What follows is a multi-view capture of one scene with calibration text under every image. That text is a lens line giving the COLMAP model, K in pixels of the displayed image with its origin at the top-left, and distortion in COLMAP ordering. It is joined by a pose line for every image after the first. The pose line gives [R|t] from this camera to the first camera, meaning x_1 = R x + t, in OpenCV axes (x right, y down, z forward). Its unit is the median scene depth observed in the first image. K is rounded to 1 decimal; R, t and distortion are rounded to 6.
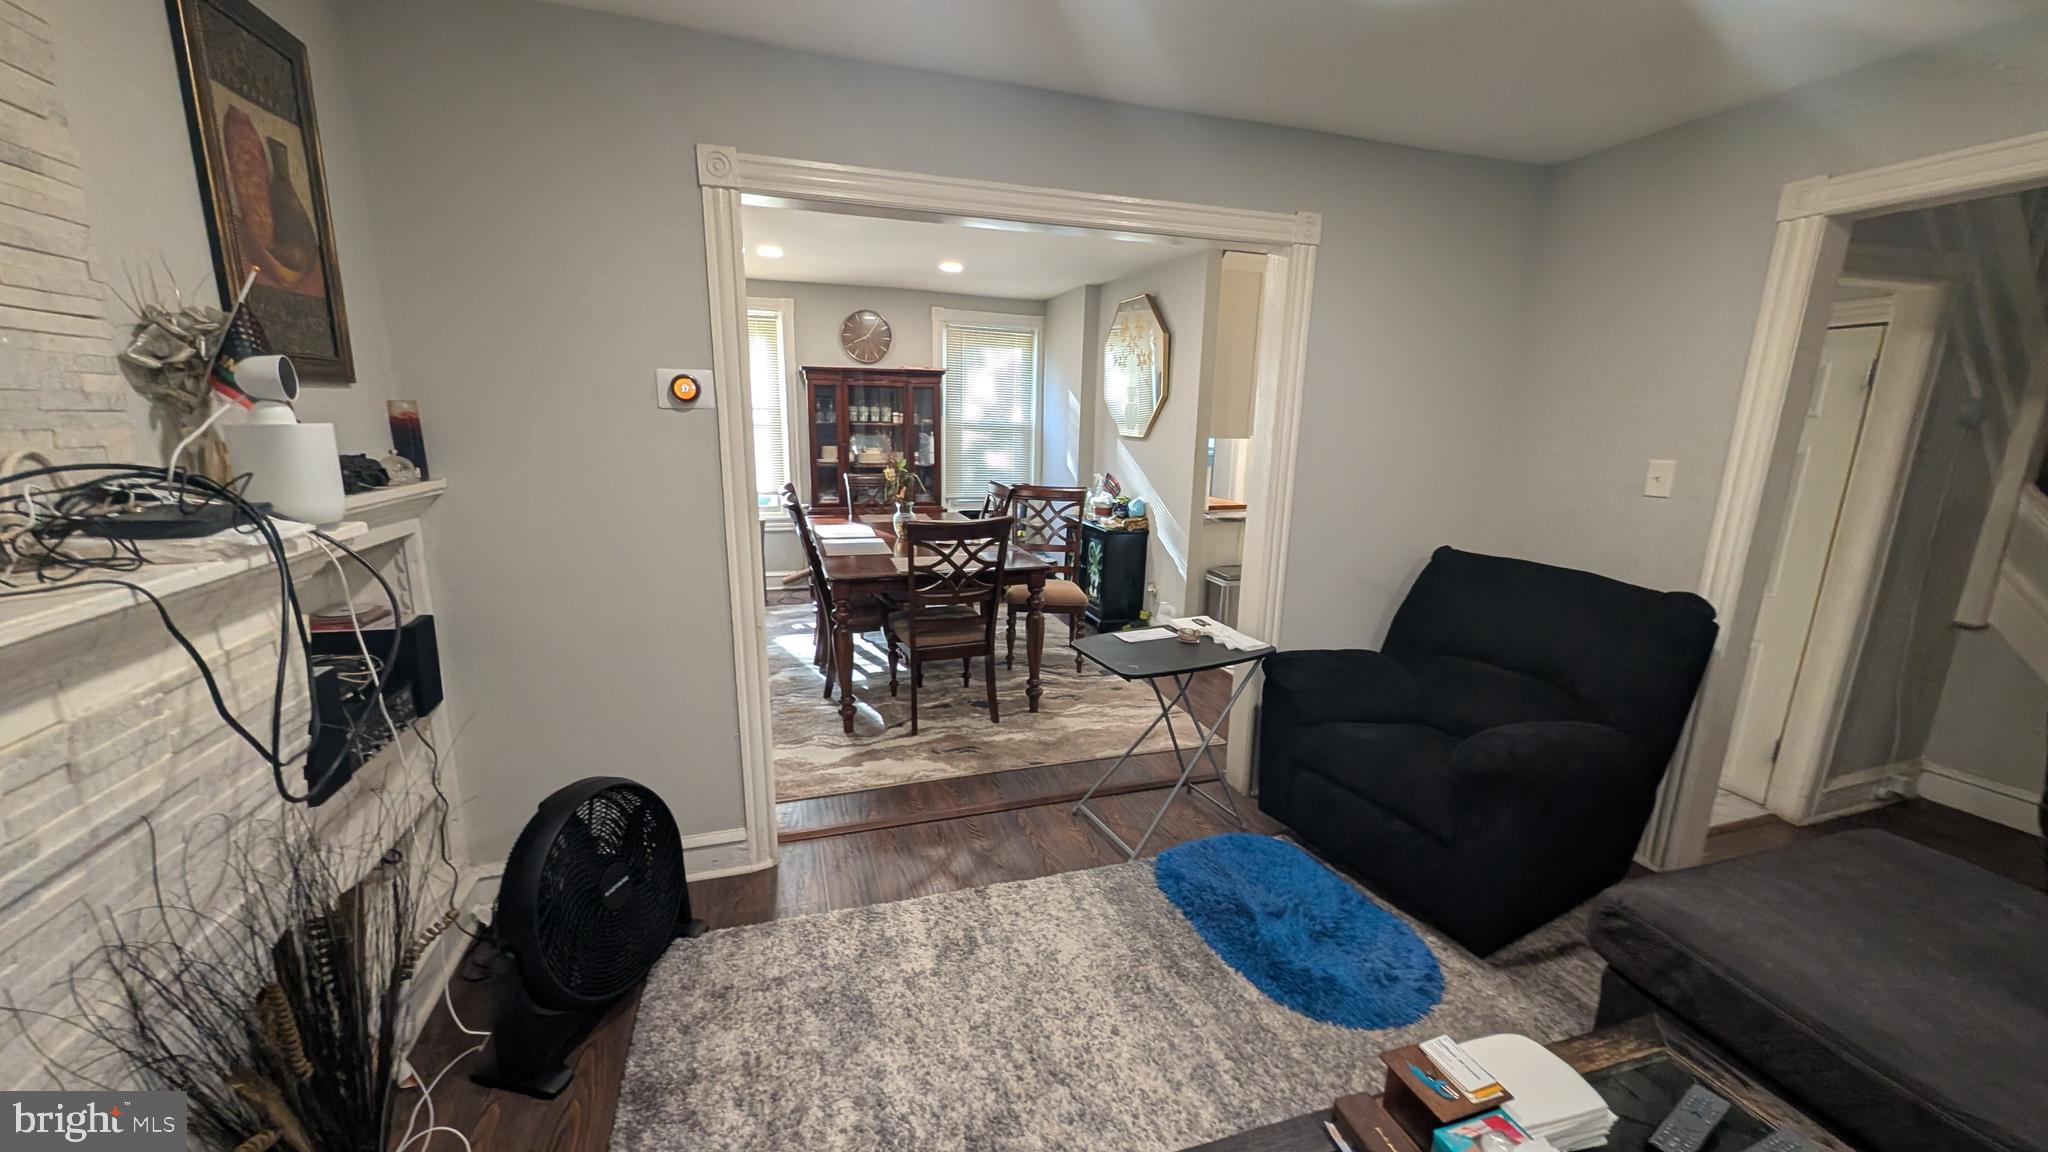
lens RADIAL K [[765.1, 0, 1021.2], [0, 765.1, 574.3], [0, 0, 1]] dist [0.002865, -0.000171]
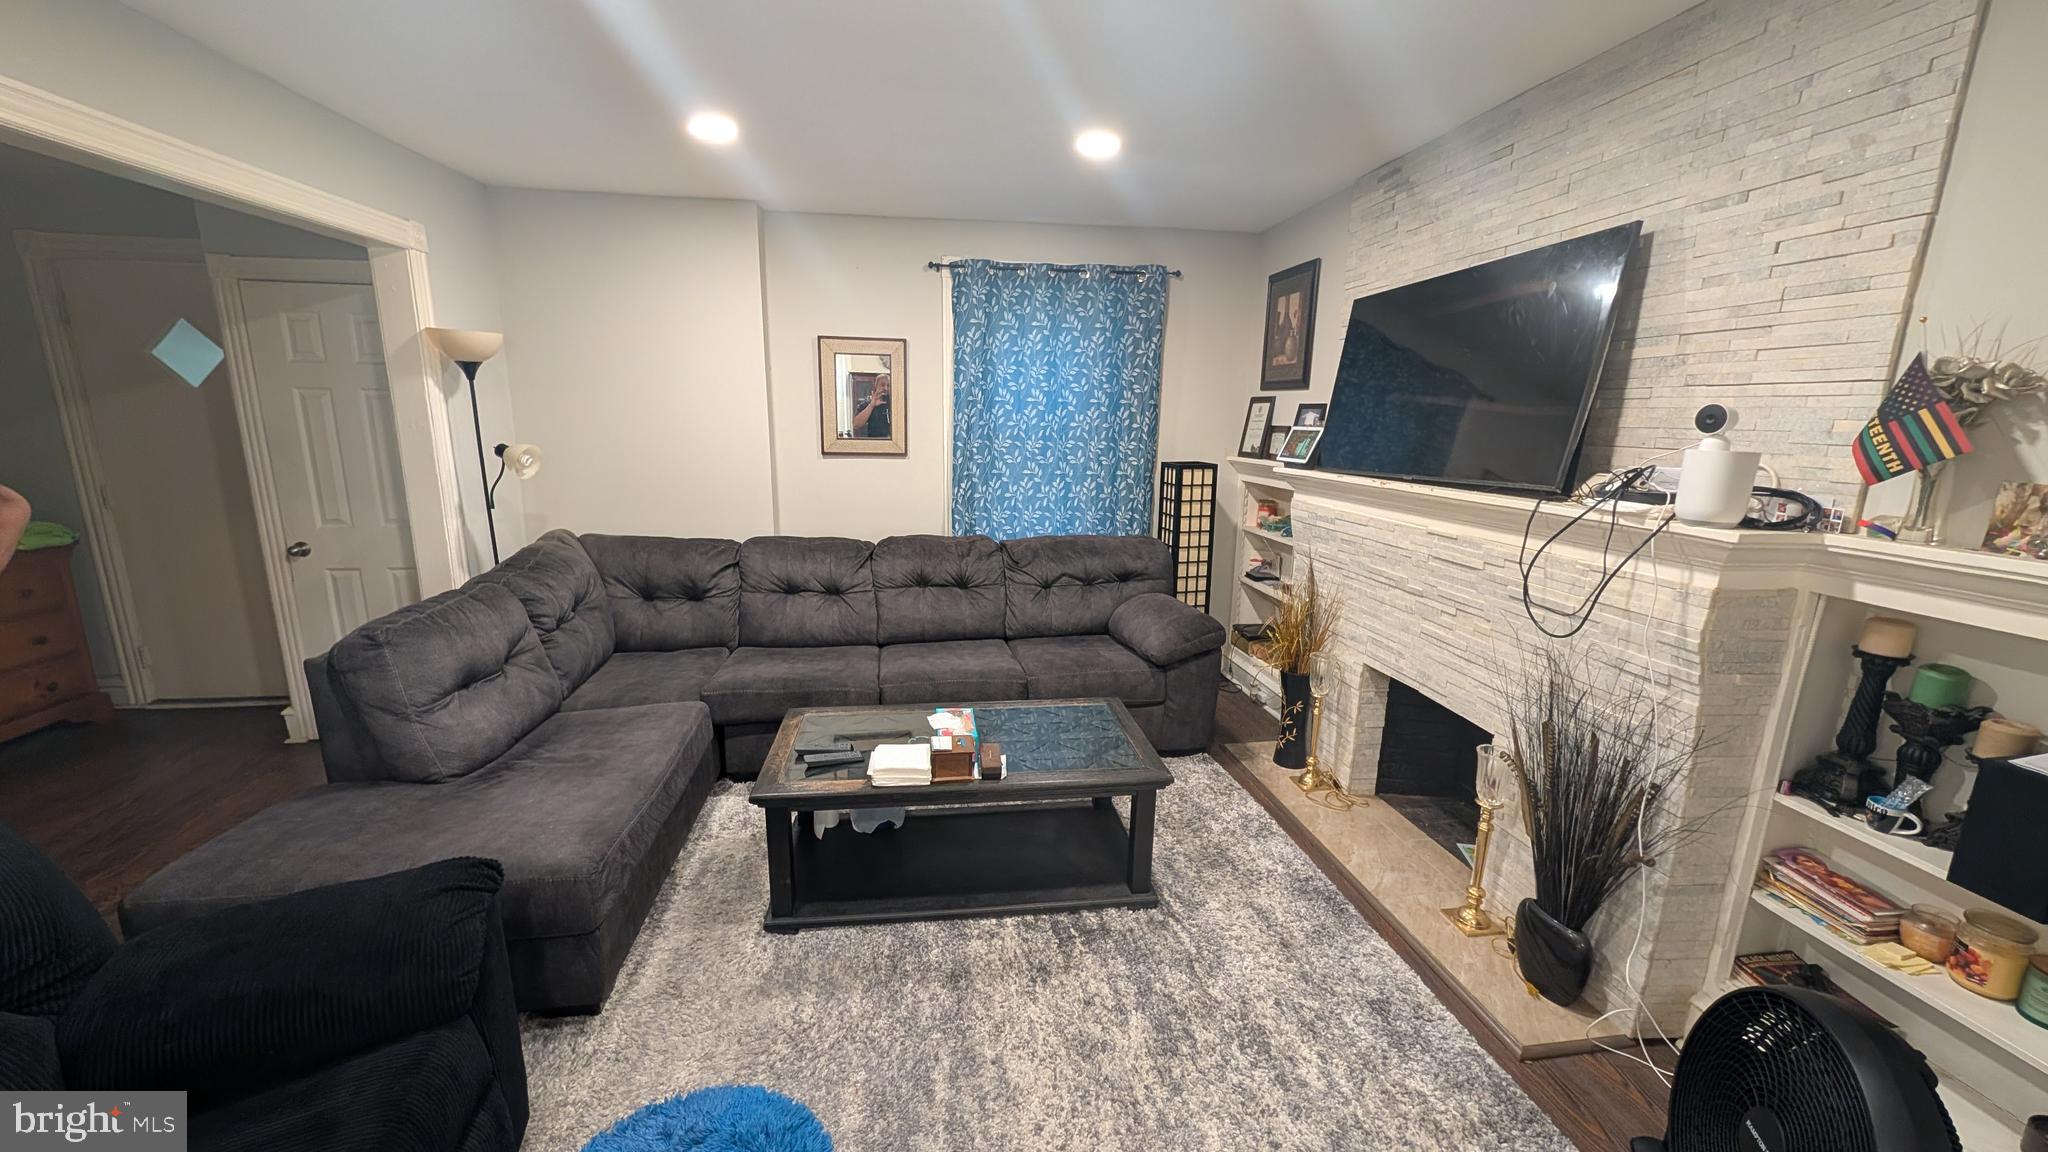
lens RADIAL K [[765.1, 0, 1017.1], [0, 765.1, 584.4], [0, 0, 1]] dist [0.002865, -0.000171]
pose [[-0.984254, -0.070230, 0.162208, 0.040715], [0.003240, 0.910357, 0.413811, -0.284314], [-0.176729, 0.407821, -0.895795, 1.314975]]
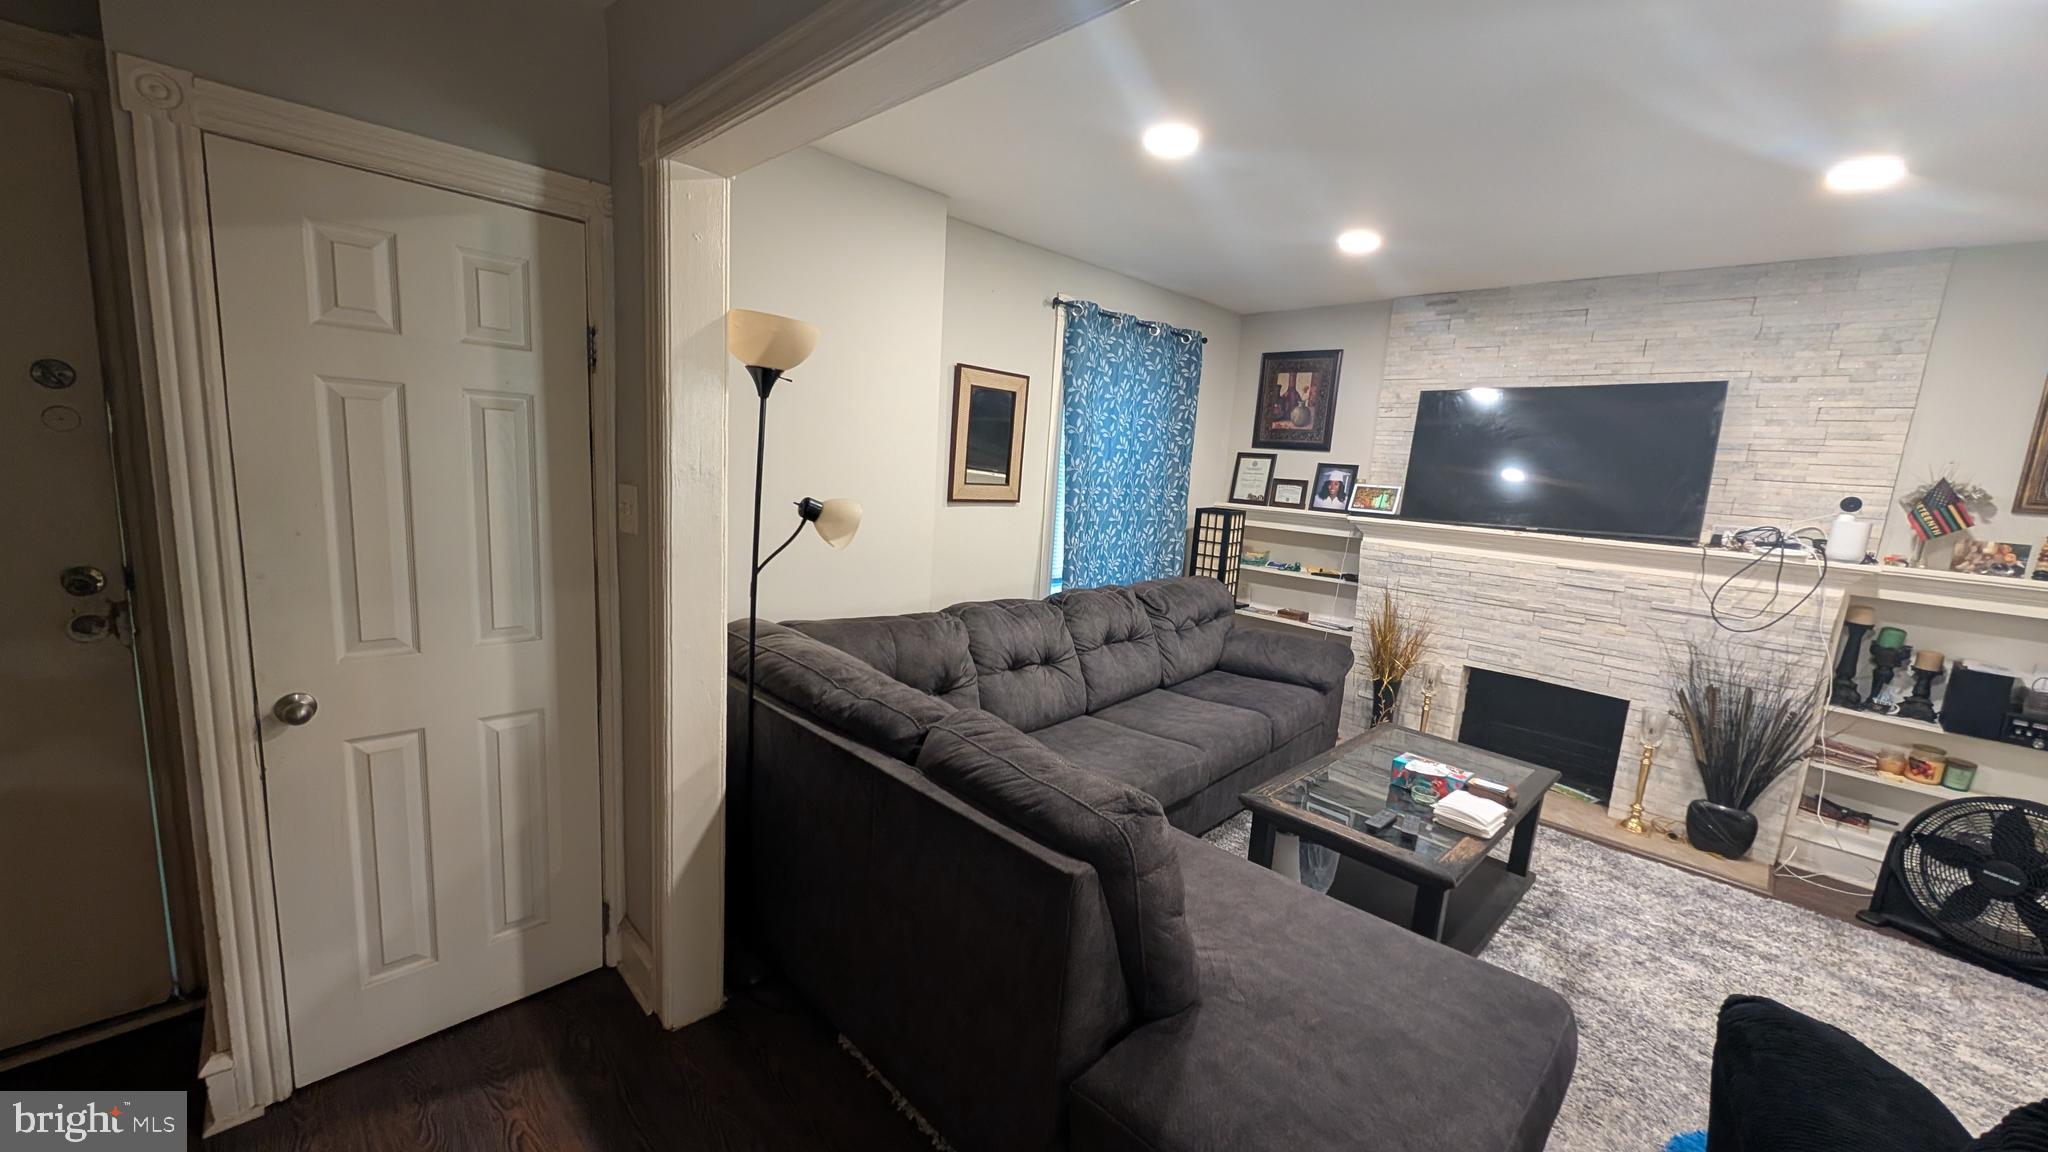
lens RADIAL K [[765.1, 0, 1012.2], [0, 765.1, 585.3], [0, 0, 1]] dist [0.002865, -0.000171]
pose [[-0.890424, 0.000719, -0.455131, 1.404226], [-0.170070, 0.927034, 0.334192, -0.192509], [0.422162, 0.374977, -0.825331, 1.022564]]
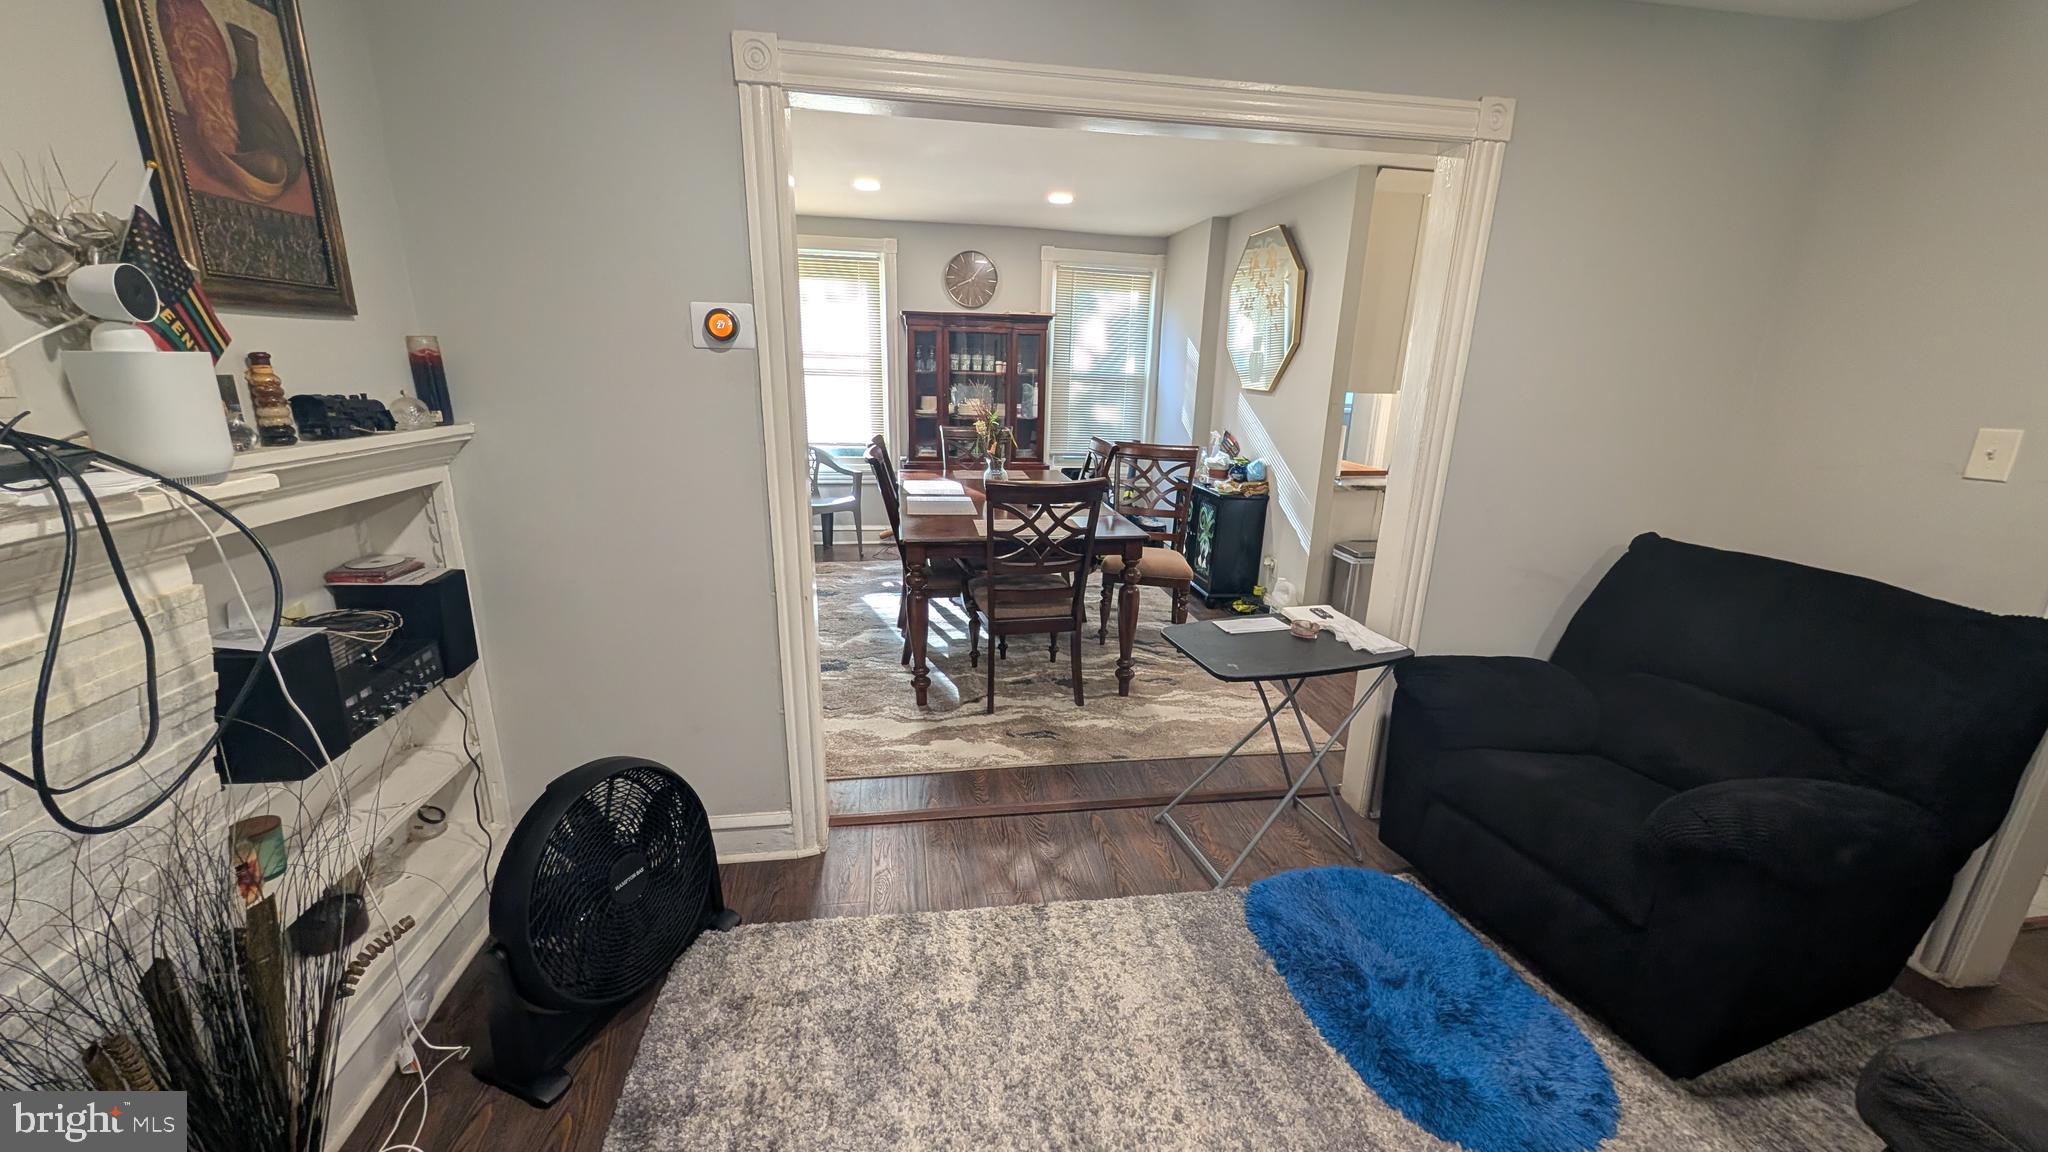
lens RADIAL K [[765.1, 0, 1025.7], [0, 765.1, 571.4], [0, 0, 1]] dist [0.002865, -0.000171]
pose [[0.988355, 0.046799, -0.144790, 0.044720], [-0.038786, 0.997582, 0.057676, -0.024072], [0.147139, -0.051388, 0.987780, 0.164426]]
